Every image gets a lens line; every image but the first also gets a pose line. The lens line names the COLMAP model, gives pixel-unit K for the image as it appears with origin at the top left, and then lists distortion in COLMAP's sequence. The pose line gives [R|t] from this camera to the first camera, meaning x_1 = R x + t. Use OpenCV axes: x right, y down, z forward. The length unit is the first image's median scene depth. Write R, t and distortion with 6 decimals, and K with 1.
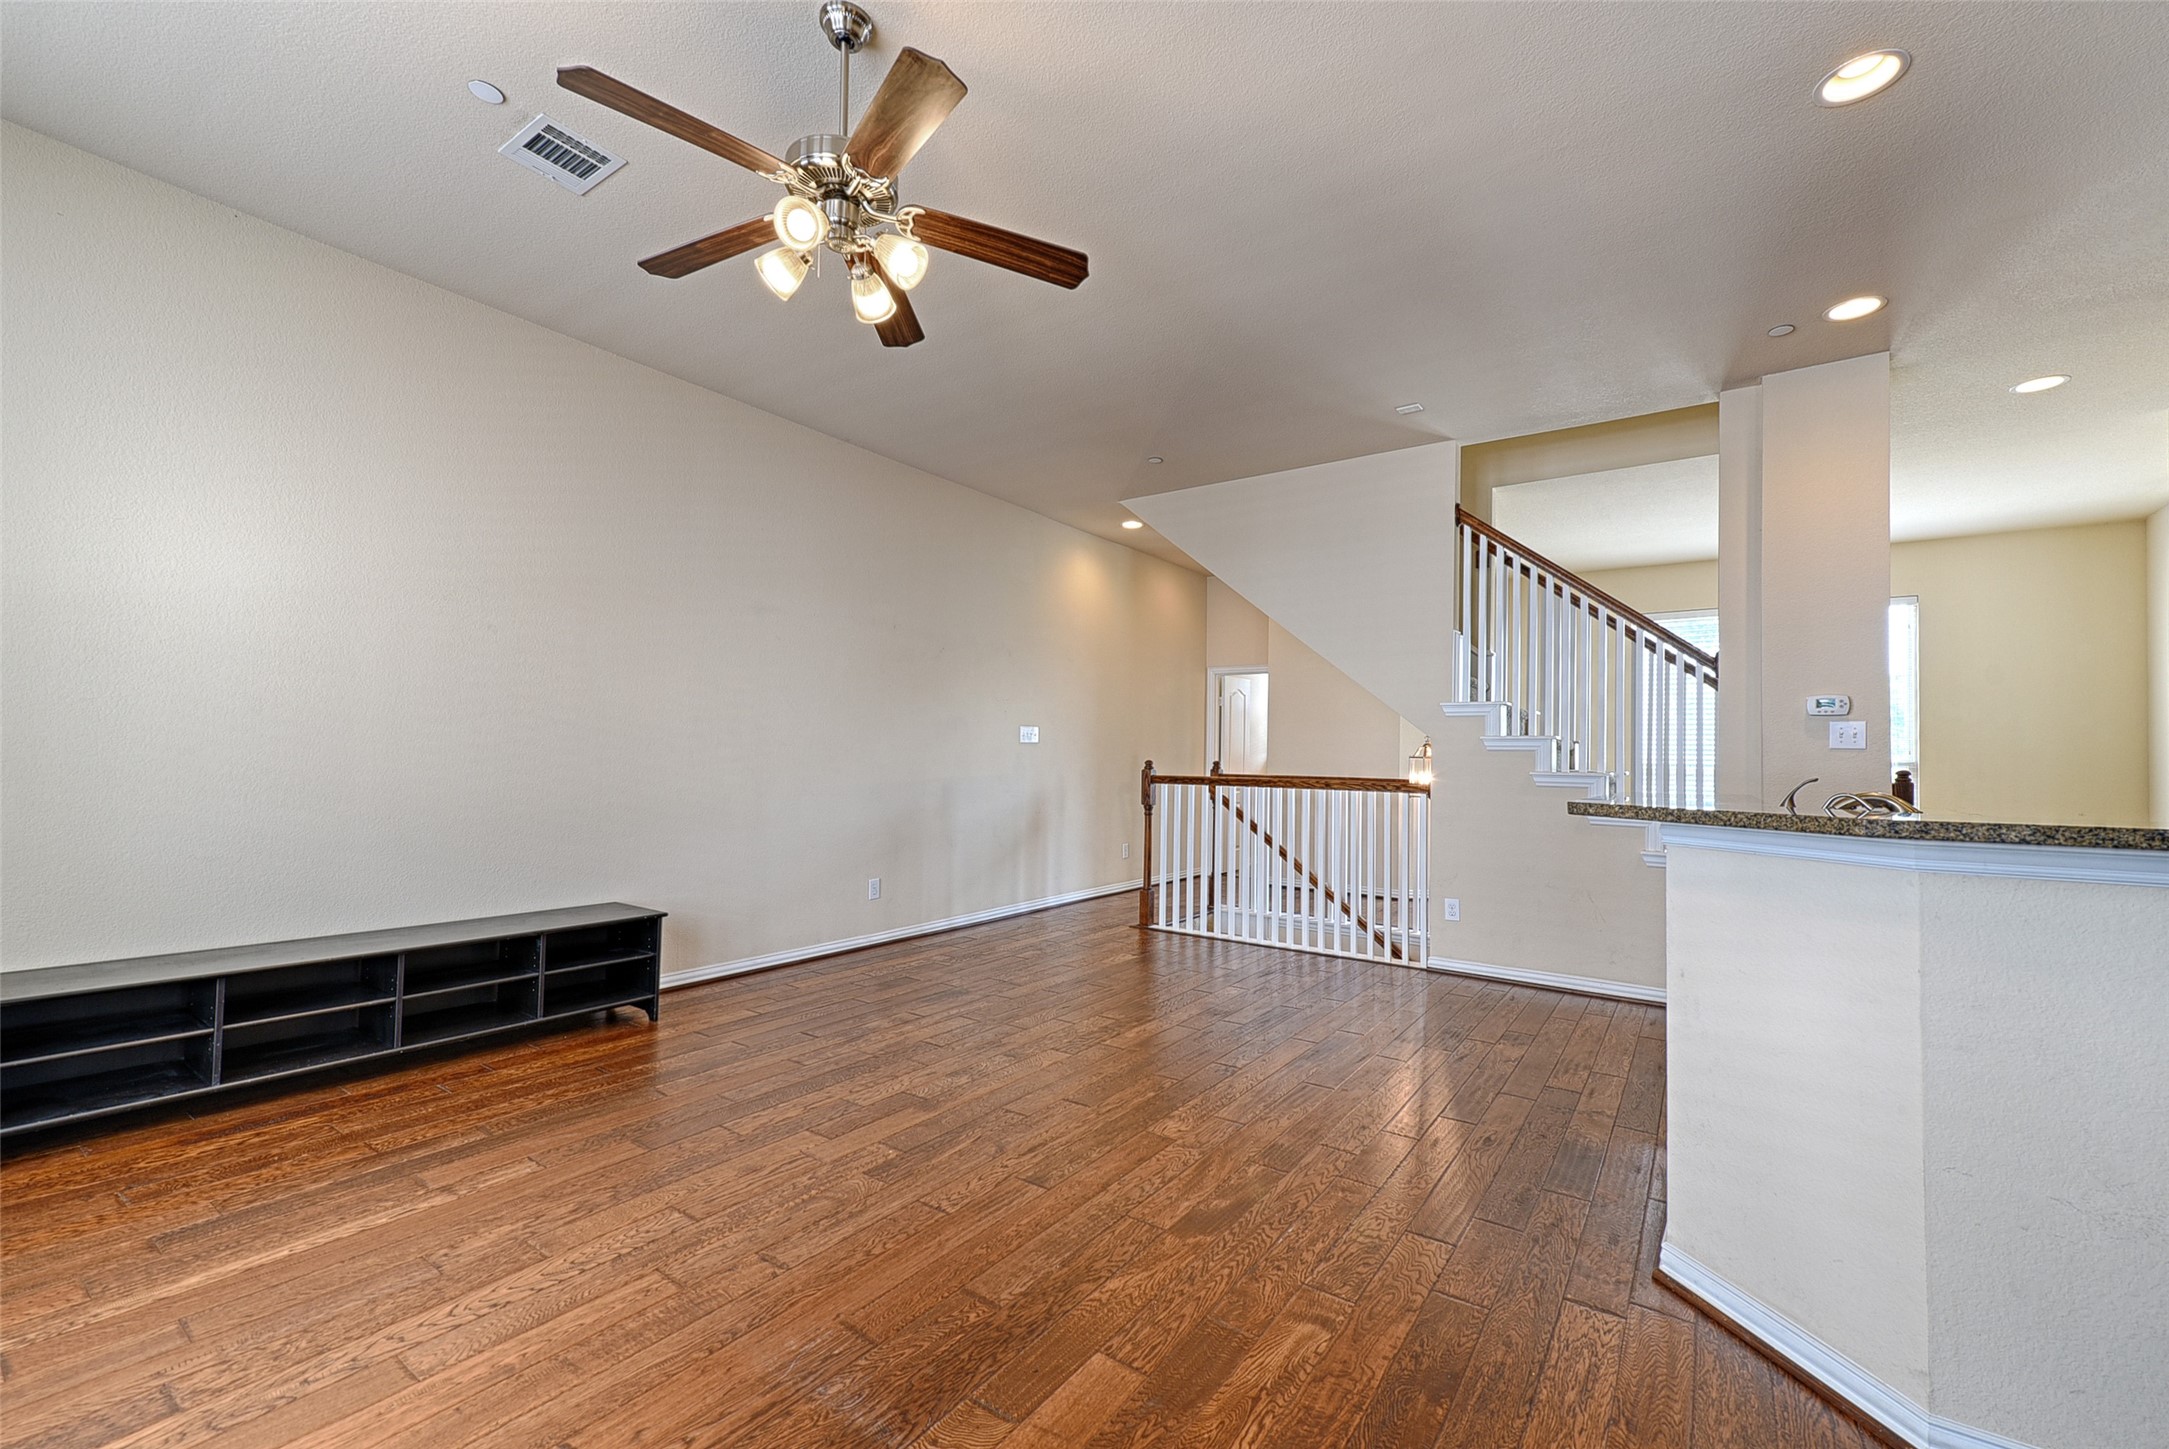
lens RADIAL K [[881.3, 0, 1081.8], [0, 881.3, 735.9], [0, 0, 1]] dist [0.005737, 0.000203]
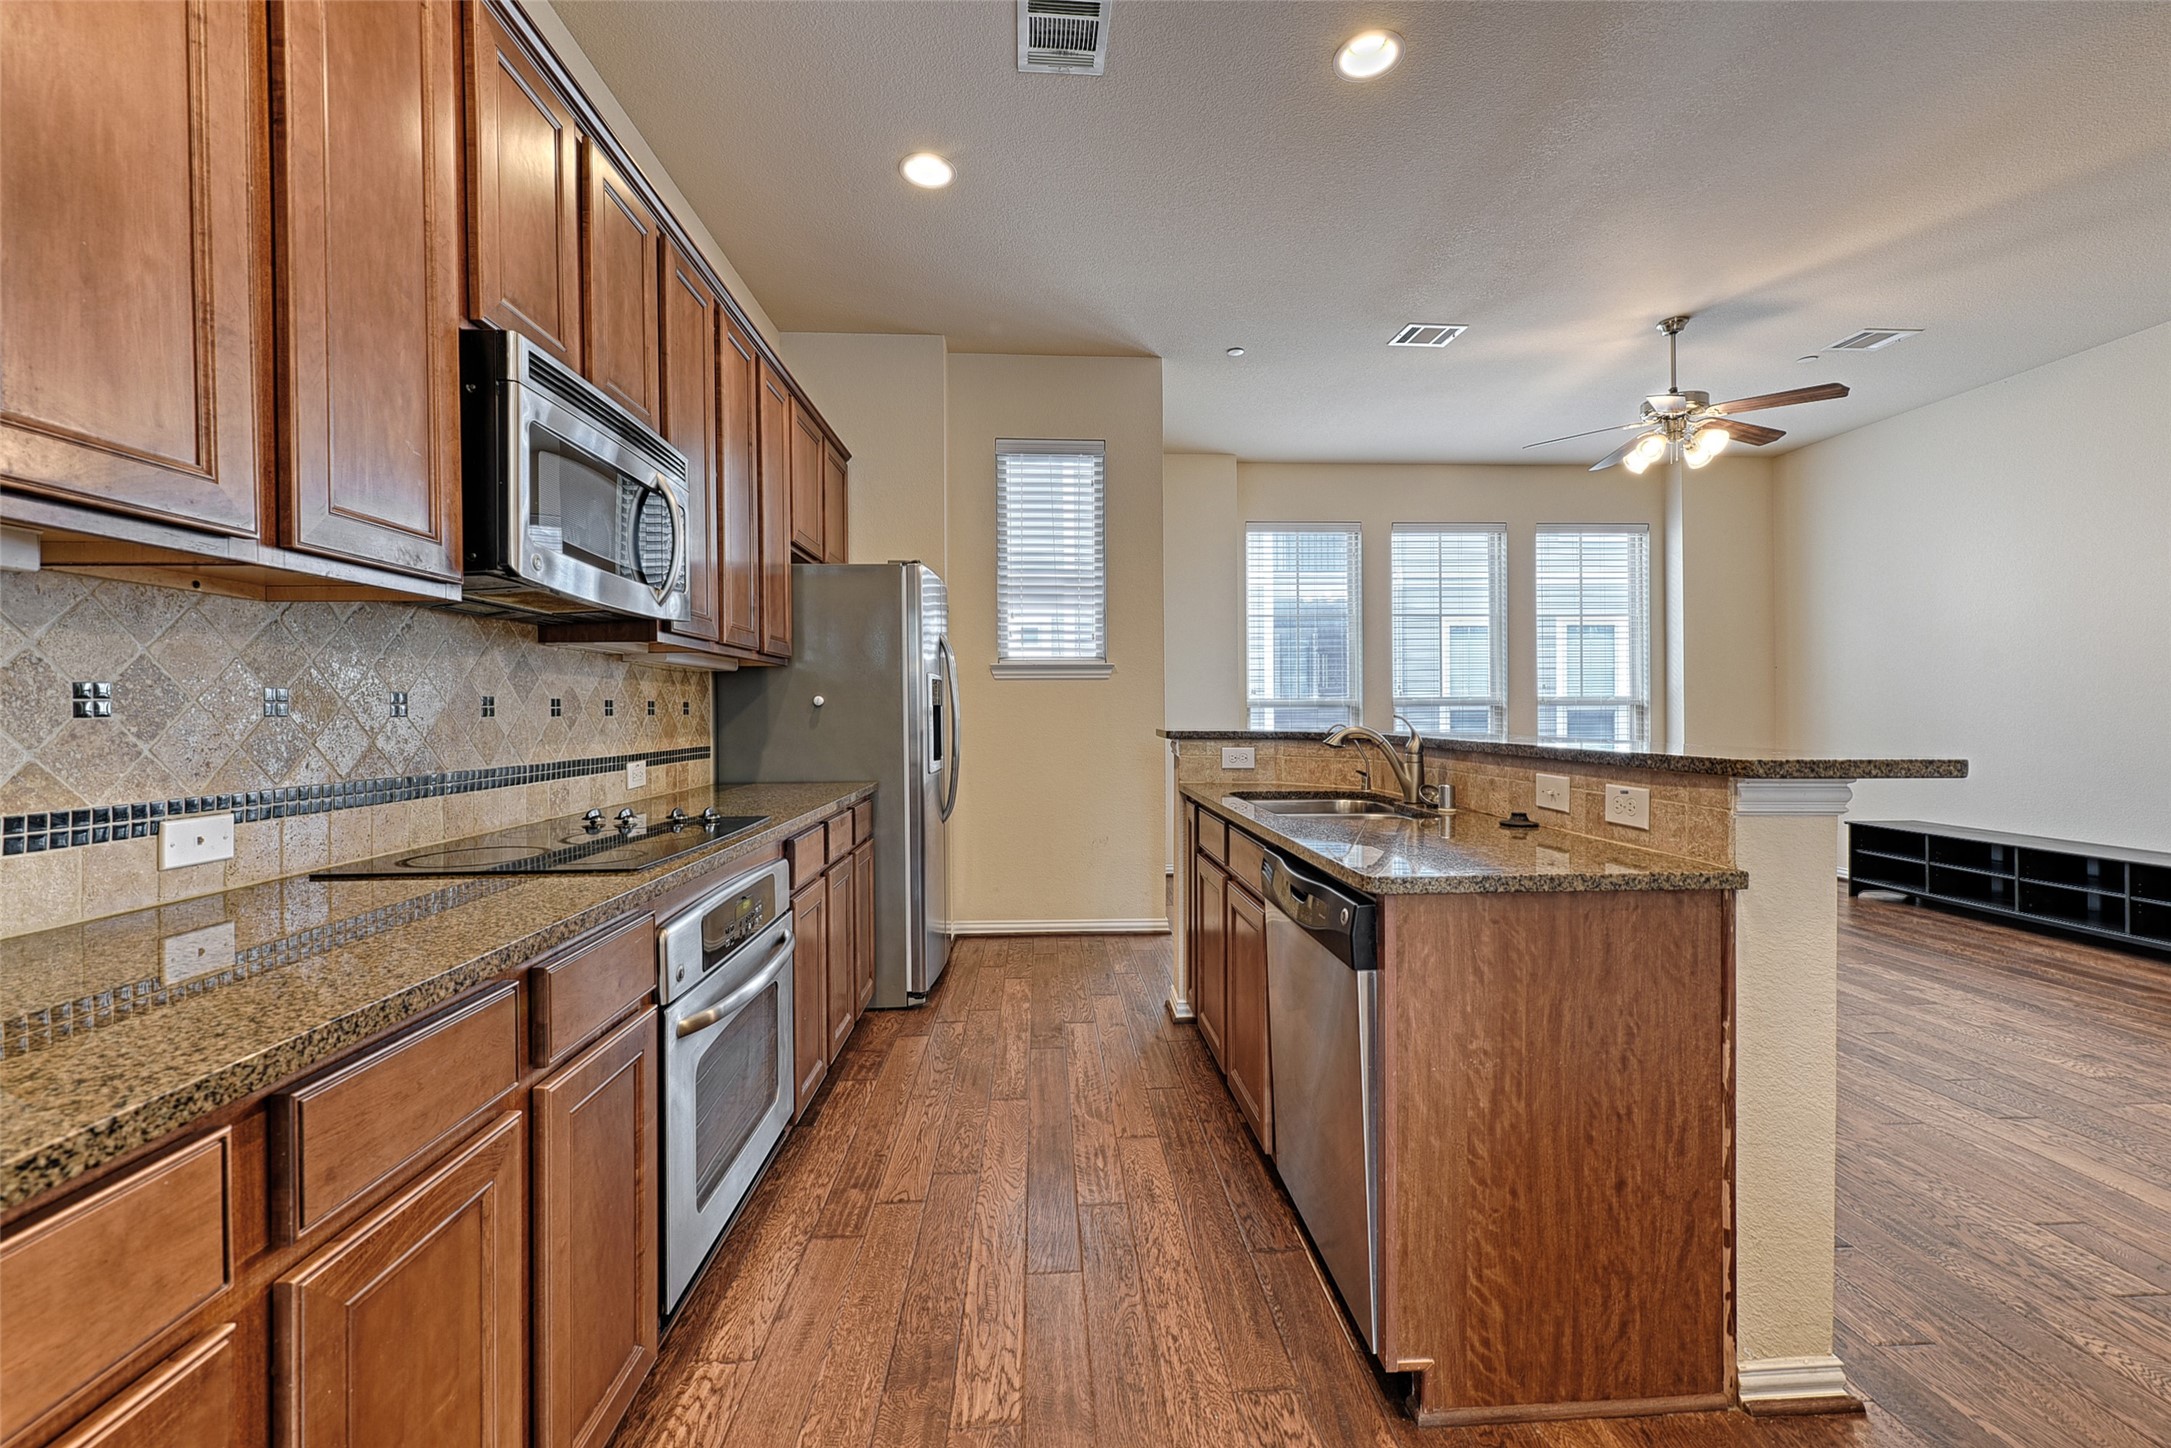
lens RADIAL K [[882.1, 0, 1087.6], [0, 882.1, 717.5], [0, 0, 1]] dist [0.005737, 0.000203]
pose [[-0.777694, -0.010943, -0.628548, 1.335741], [0.011142, 0.999451, -0.031187, 0.059076], [0.628544, -0.031257, -0.777145, 1.186830]]
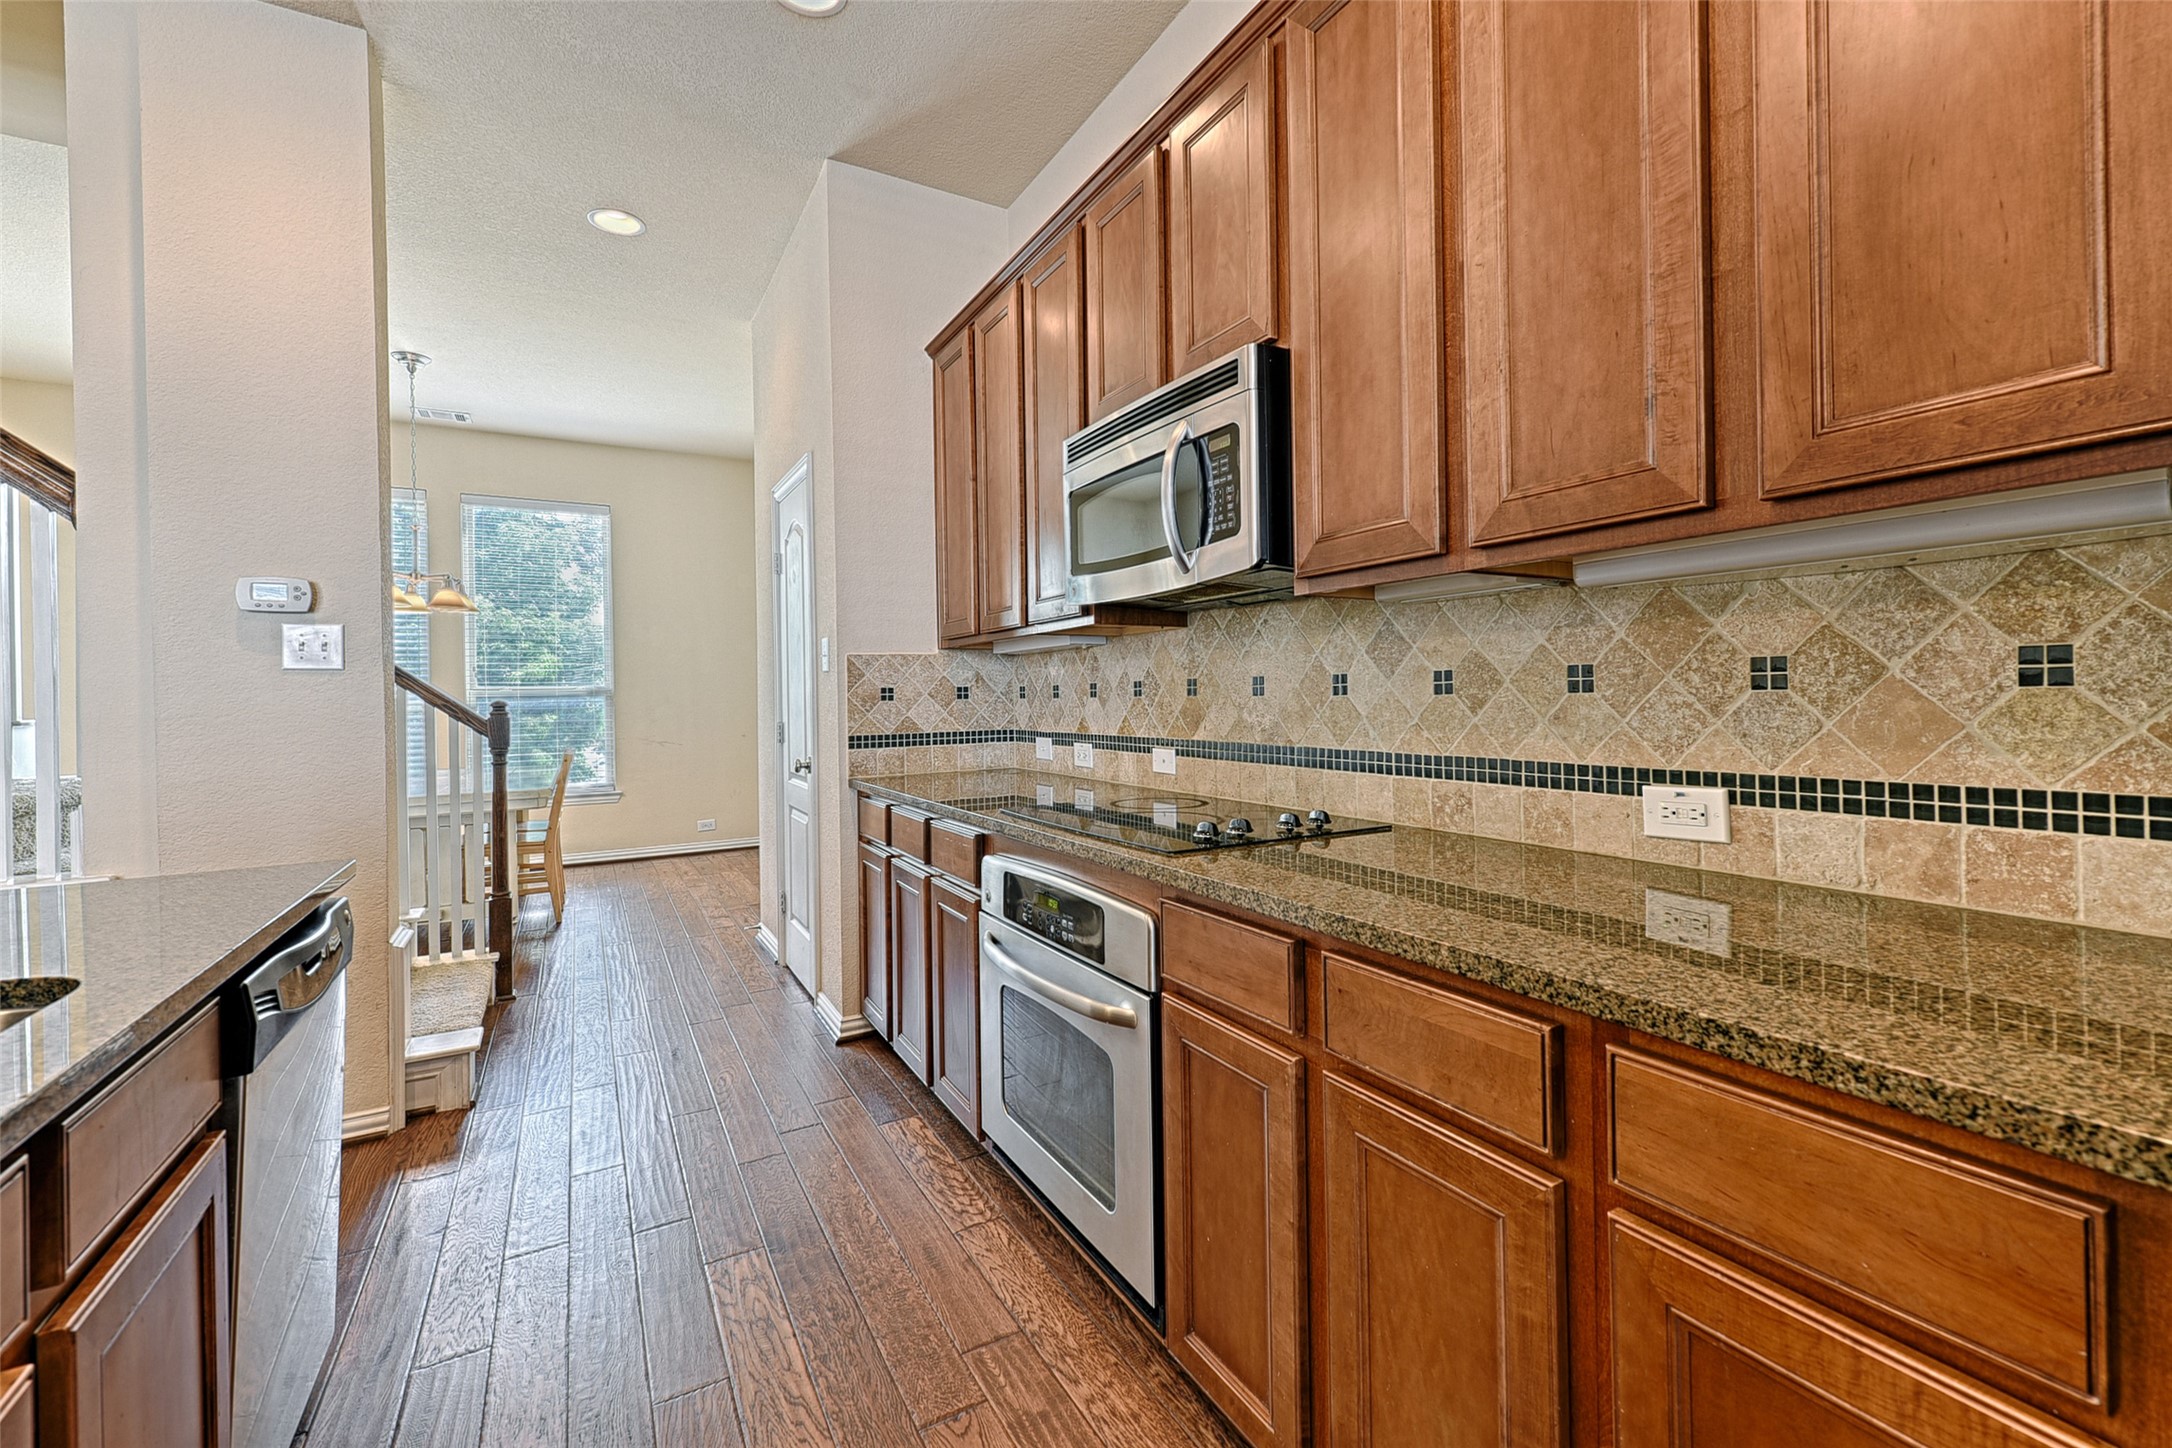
lens RADIAL K [[882.6, 0, 1142.5], [0, 882.6, 692.8], [0, 0, 1]] dist [0.005737, 0.000203]
pose [[0.379976, -0.029112, 0.924538, 0.652321], [0.001957, 0.999528, 0.030669, 0.013015], [-0.924994, -0.009844, 0.379854, 0.315898]]
